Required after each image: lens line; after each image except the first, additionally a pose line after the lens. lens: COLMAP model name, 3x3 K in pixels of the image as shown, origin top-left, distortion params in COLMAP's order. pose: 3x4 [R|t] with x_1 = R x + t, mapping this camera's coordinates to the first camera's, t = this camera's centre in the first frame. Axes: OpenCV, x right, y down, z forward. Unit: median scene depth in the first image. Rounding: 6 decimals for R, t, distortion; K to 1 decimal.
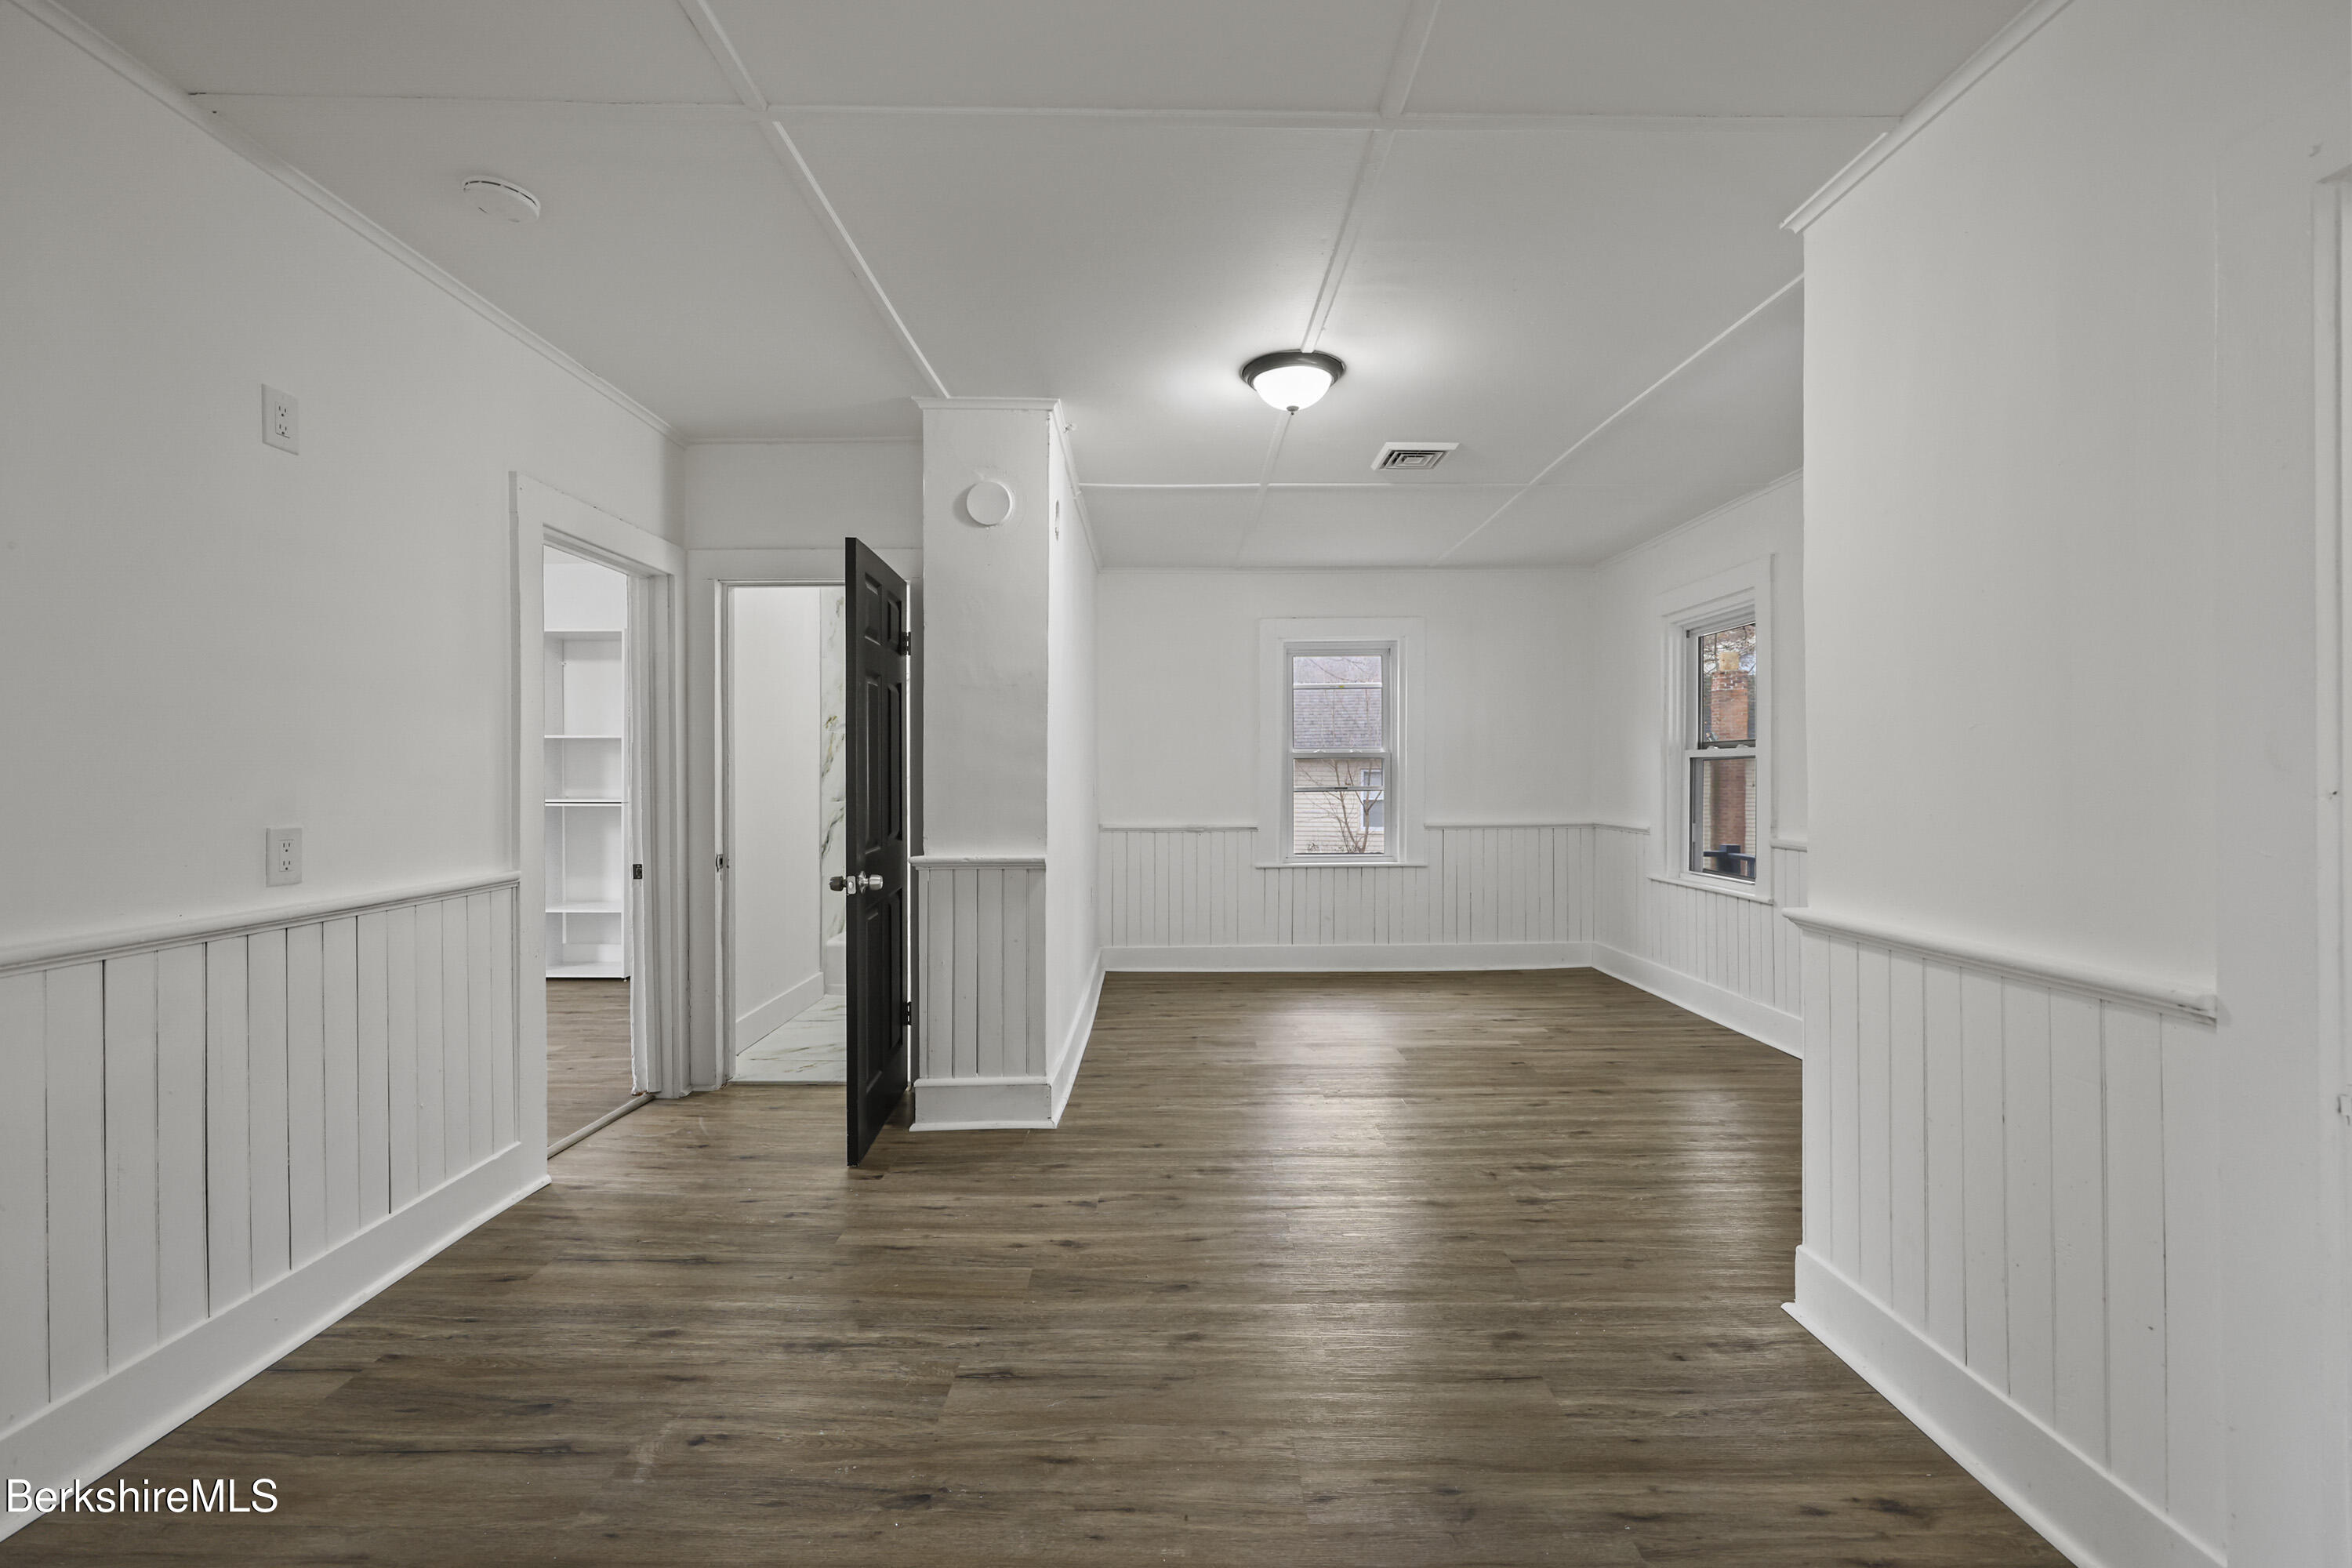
lens RADIAL K [[949.3, 0, 1176.0], [0, 949.3, 784.0], [0, 0, 1]] dist [-0.002137, -0.000236]
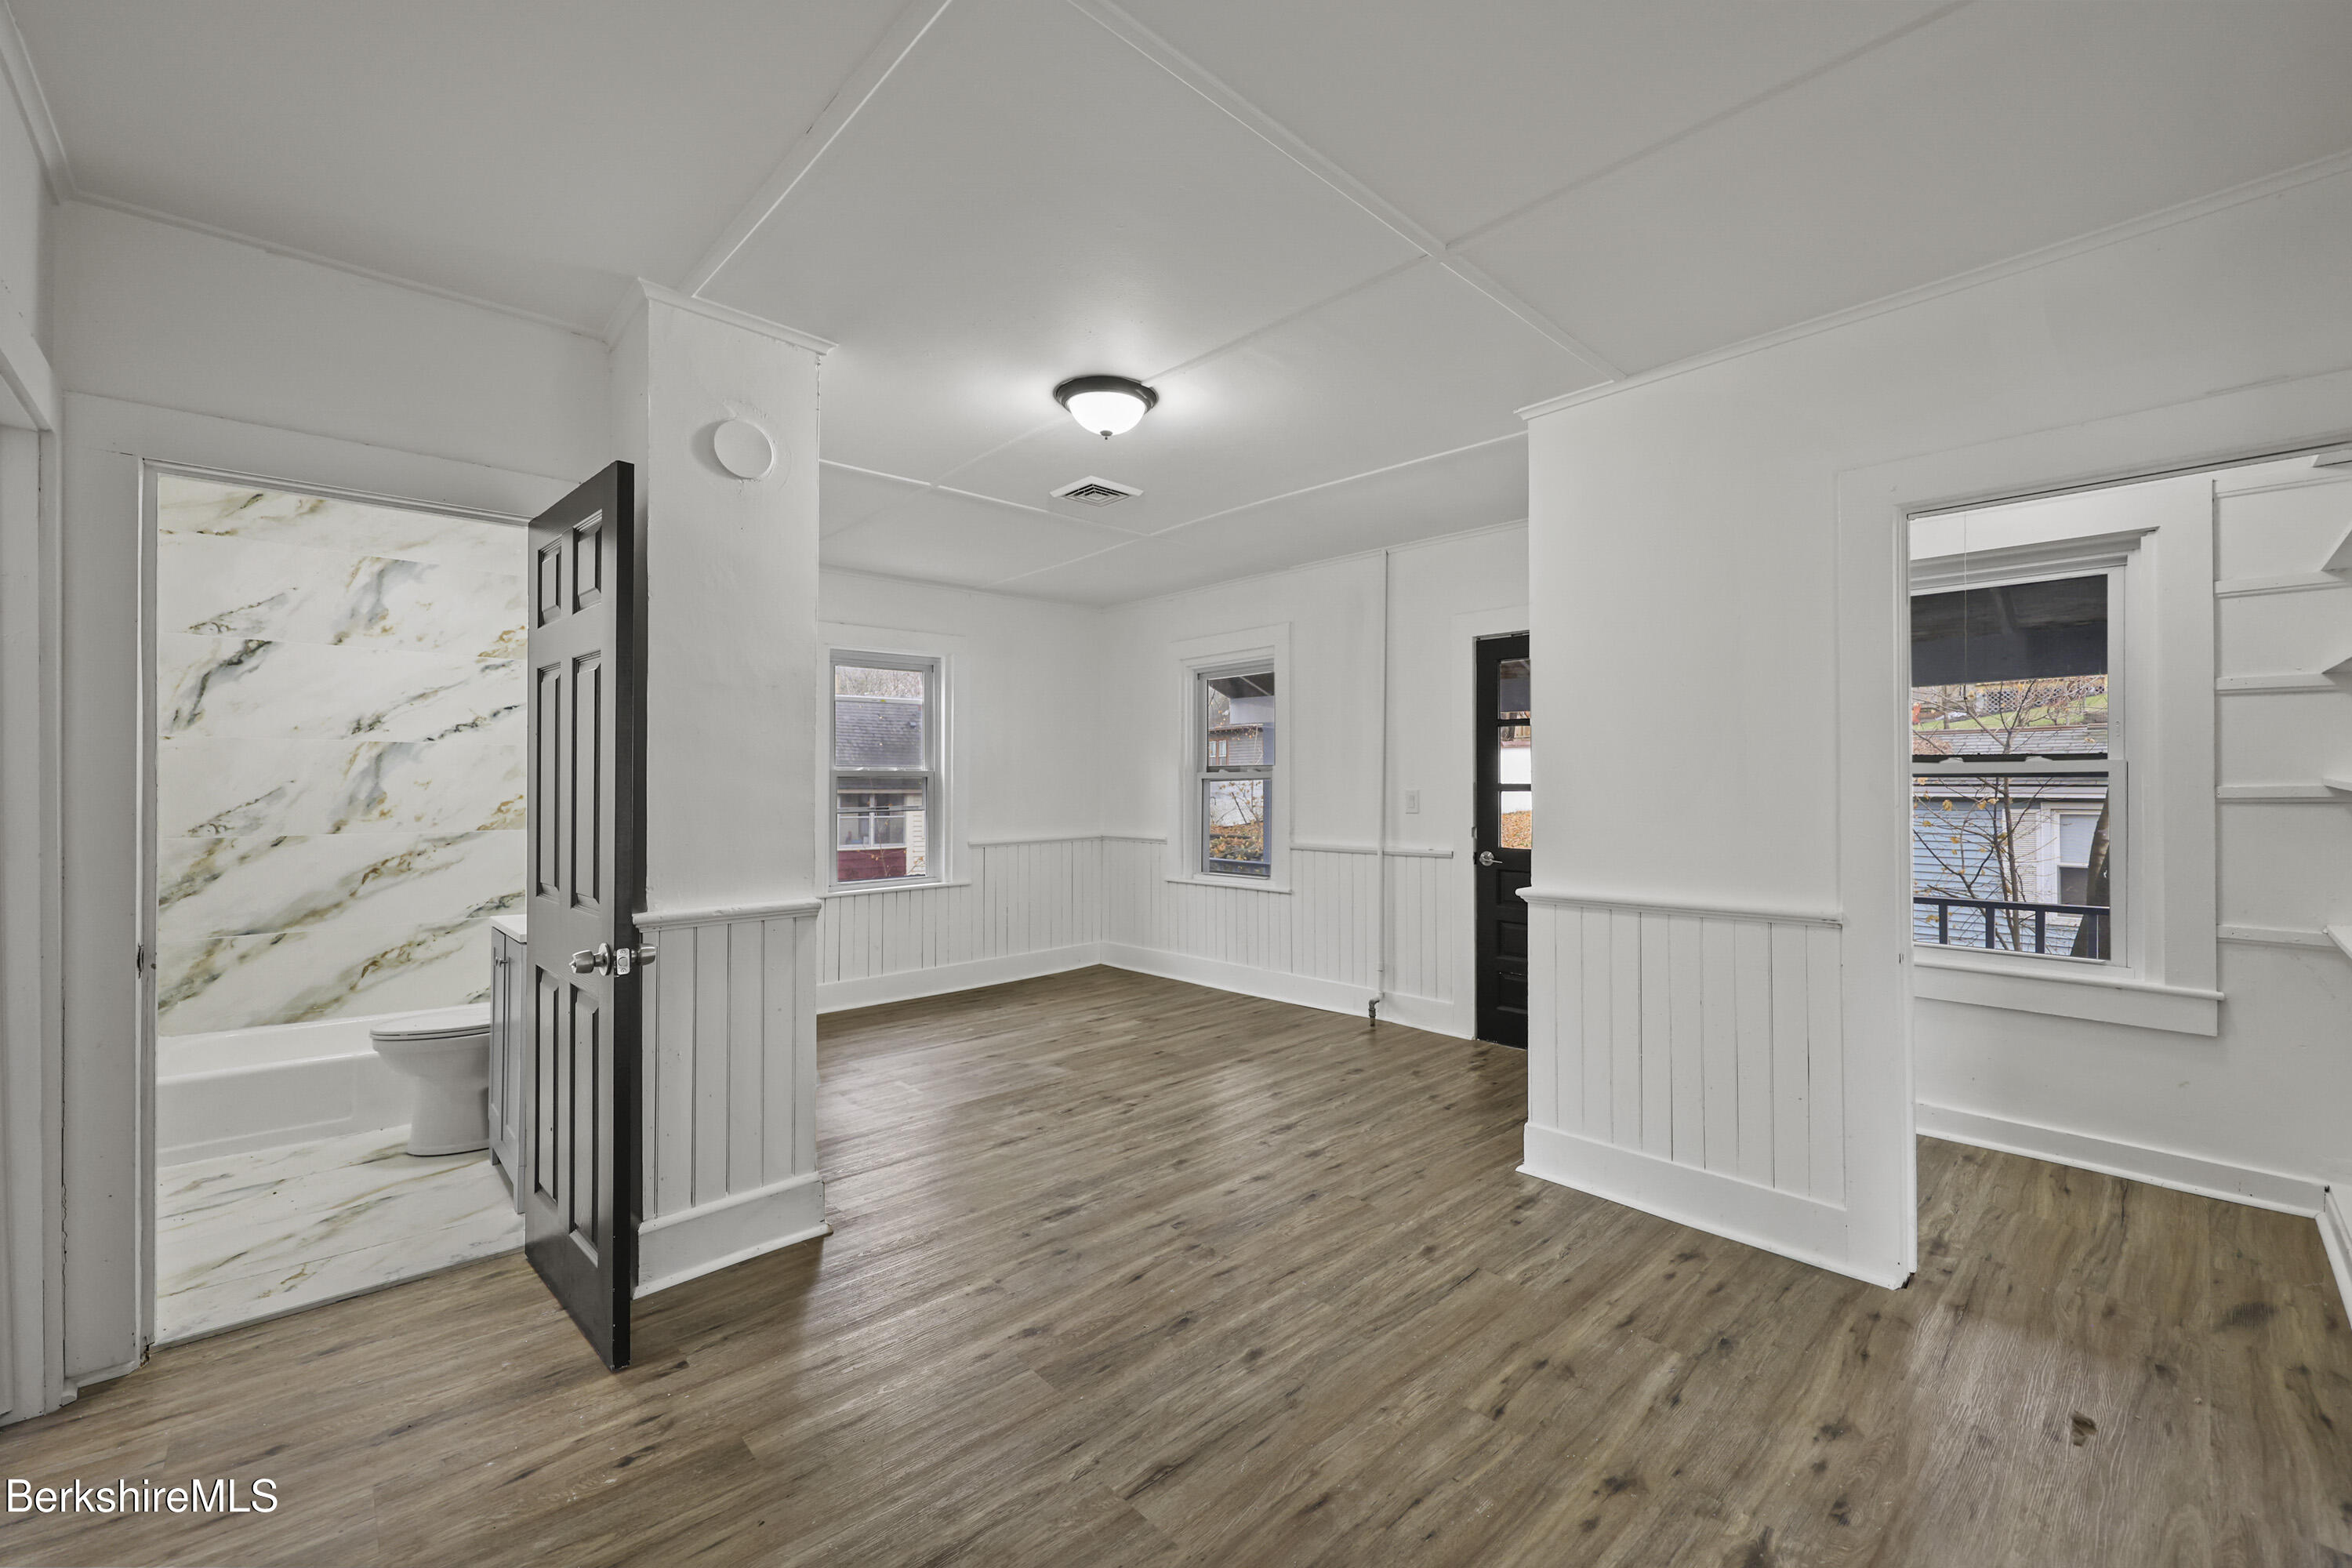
lens RADIAL K [[952.4, 0, 1178.5], [0, 952.4, 791.9], [0, 0, 1]] dist [0.000135, -0.000117]
pose [[0.735178, -0.004255, 0.677861, -0.511427], [0.009392, 0.999948, -0.003910, -0.010989], [-0.677809, 0.009241, 0.735180, 0.210525]]
